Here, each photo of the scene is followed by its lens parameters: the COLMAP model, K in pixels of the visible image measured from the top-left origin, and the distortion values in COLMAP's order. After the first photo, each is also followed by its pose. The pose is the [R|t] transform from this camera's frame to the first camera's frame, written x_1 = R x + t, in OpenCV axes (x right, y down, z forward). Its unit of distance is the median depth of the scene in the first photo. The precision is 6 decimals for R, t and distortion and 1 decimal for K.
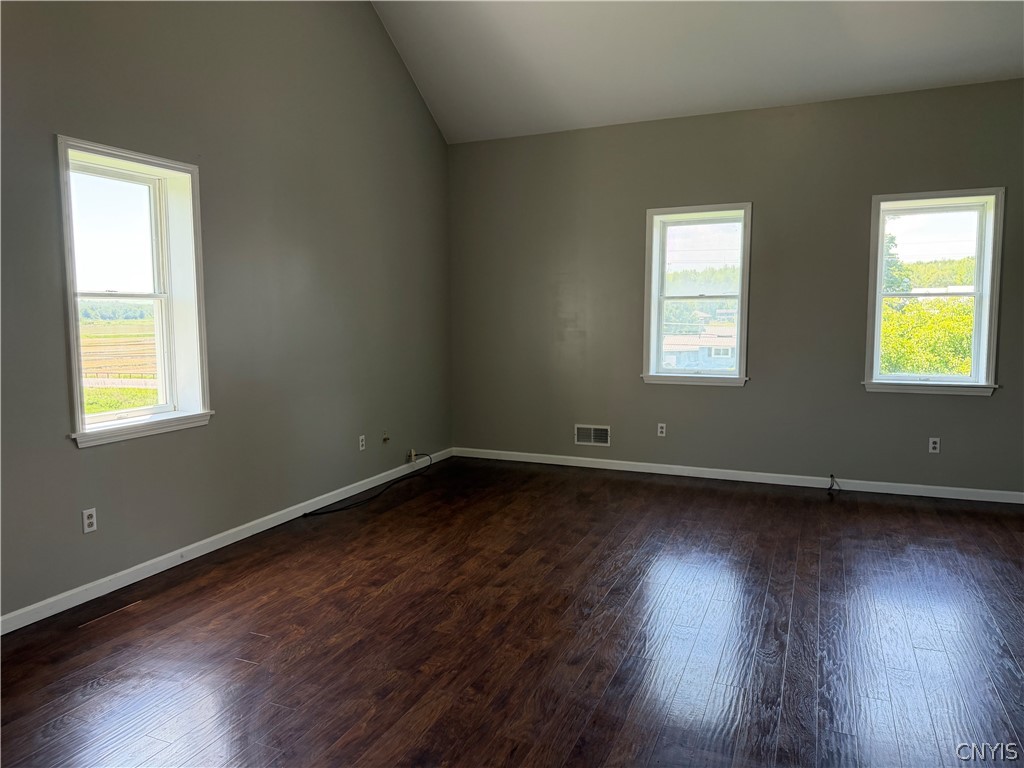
lens RADIAL K [[722.4, 0, 512.0], [0, 722.4, 384.0], [0, 0, 1]] dist [0.100354, -0.147883]
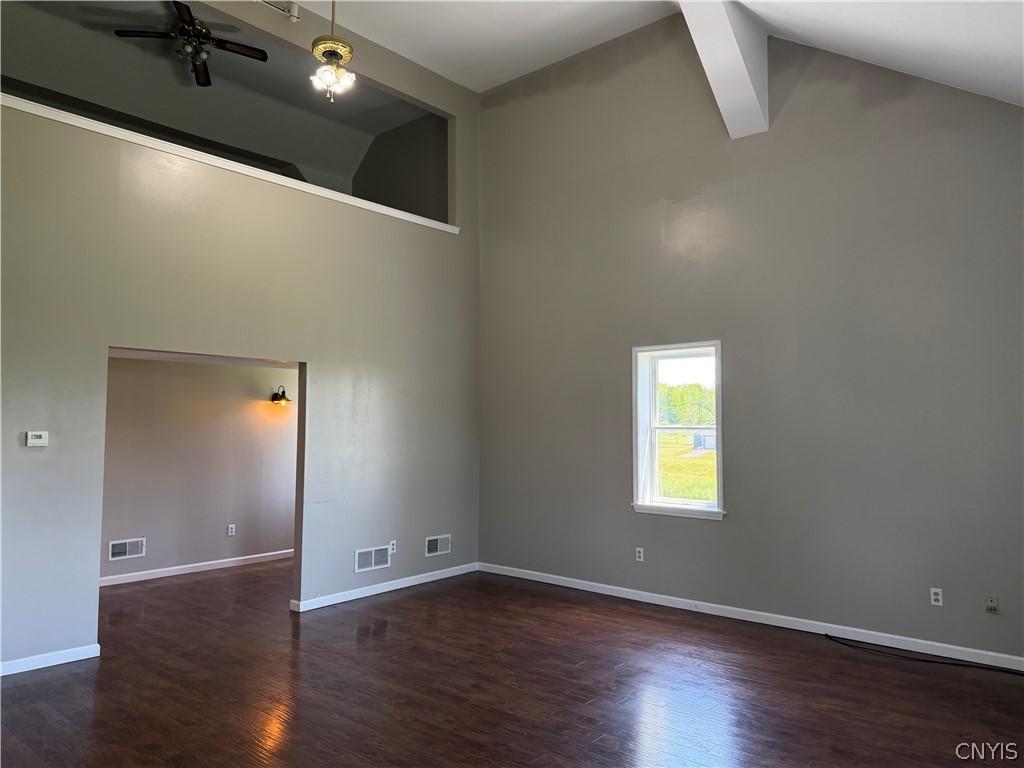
lens RADIAL K [[722.4, 0, 512.0], [0, 722.4, 384.0], [0, 0, 1]] dist [0.100354, -0.147883]
pose [[-0.312553, -0.050472, -0.948558, 1.053827], [-0.095277, 0.995217, -0.021561, -0.137712], [0.945110, 0.083637, -0.315867, 1.059058]]
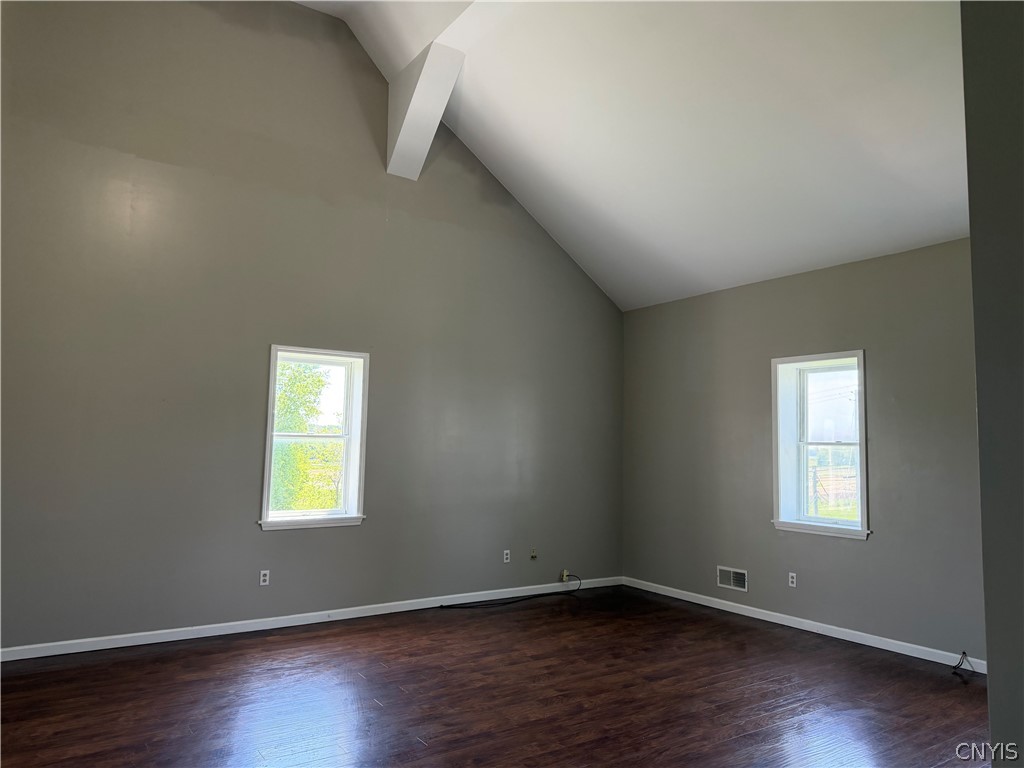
lens RADIAL K [[722.4, 0, 512.0], [0, 722.4, 384.0], [0, 0, 1]] dist [0.100354, -0.147883]
pose [[0.838659, -0.026819, -0.543997, 0.642243], [-0.076817, 0.982979, -0.166886, -0.002647], [0.539213, 0.181749, 0.822324, -0.077378]]
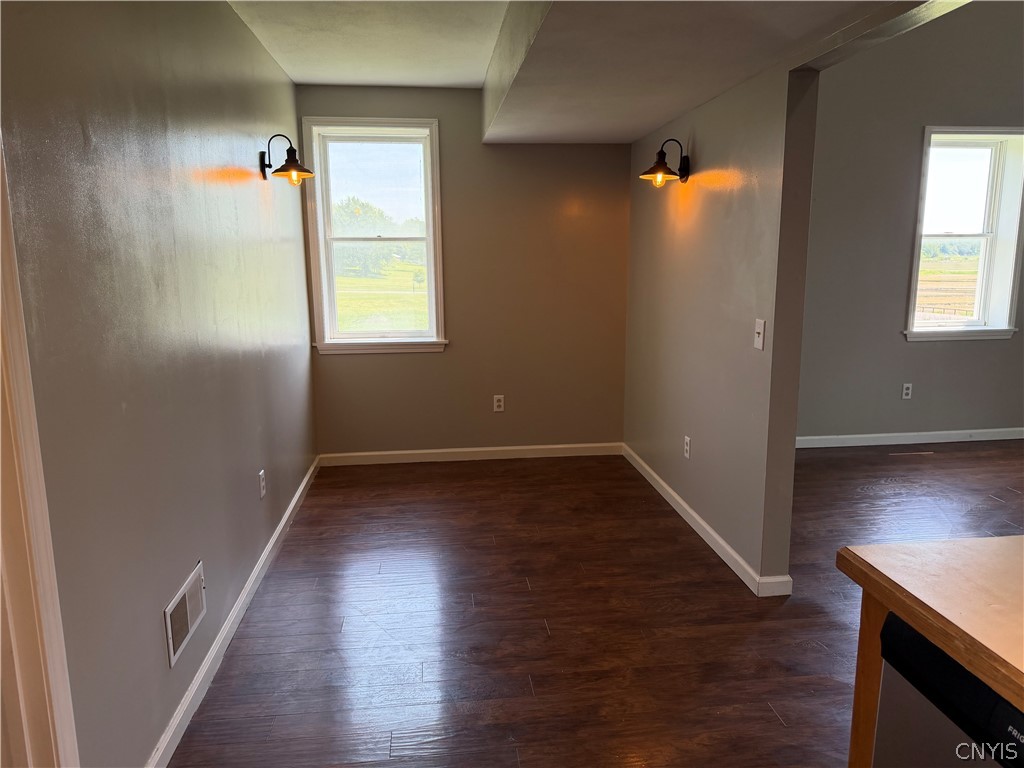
lens RADIAL K [[726.9, 0, 512.0], [0, 726.9, 384.0], [0, 0, 1]] dist [0.005520, 0.005340]
pose [[0.496459, 0.156387, -0.853857, 0.240221], [-0.081186, 0.987691, 0.133696, 0.034473], [0.864255, 0.002946, 0.503045, -0.364267]]
